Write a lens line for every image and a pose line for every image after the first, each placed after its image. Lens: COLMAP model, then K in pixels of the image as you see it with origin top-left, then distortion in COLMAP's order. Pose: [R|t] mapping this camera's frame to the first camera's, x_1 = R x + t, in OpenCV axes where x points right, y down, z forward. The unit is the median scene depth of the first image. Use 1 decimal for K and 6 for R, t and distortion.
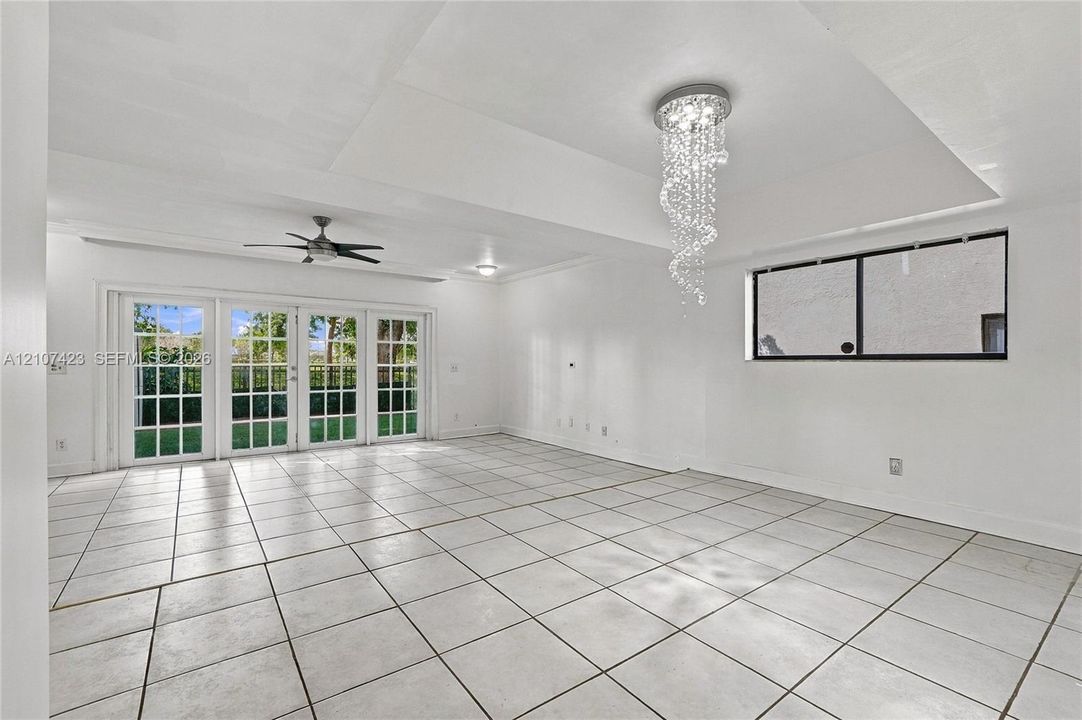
lens RADIAL K [[436.0, 0, 544.1], [0, 436.0, 373.2], [0, 0, 1]] dist [-0.007093, 0.000052]
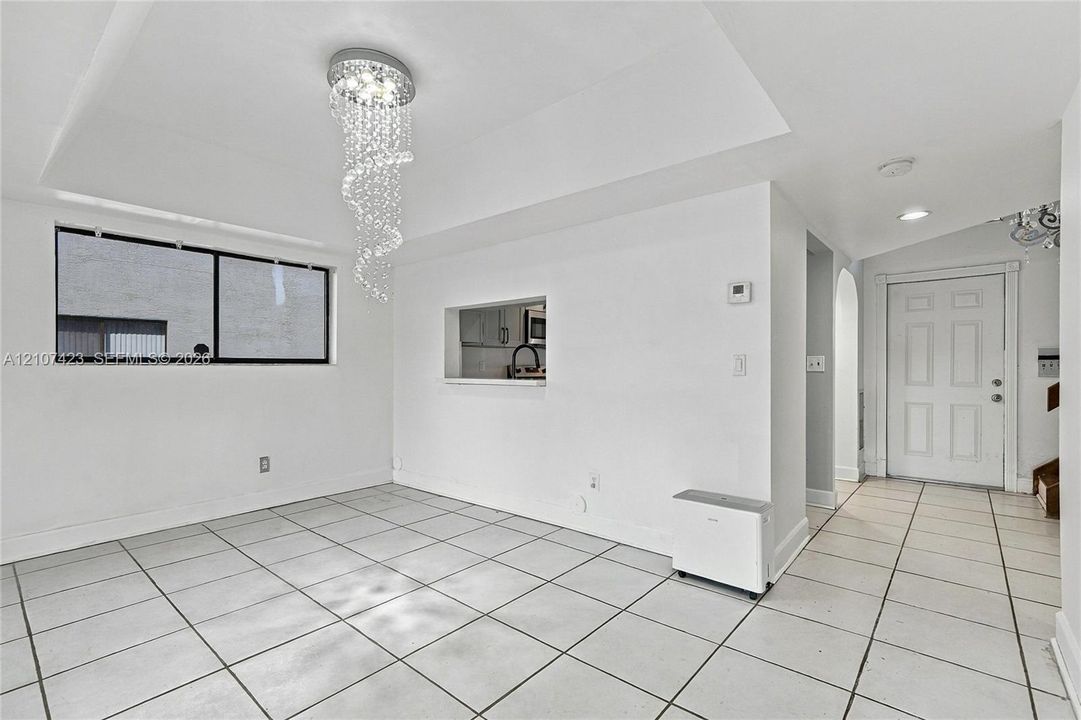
lens RADIAL K [[483.8, 0, 520.6], [0, 483.8, 372.0], [0, 0, 1]] dist [0.004002, 0.000706]
pose [[-0.174560, -0.012664, 0.984565, -0.564744], [0.023824, 0.999570, 0.017081, -0.018670], [-0.984358, 0.026438, -0.174184, 0.716225]]
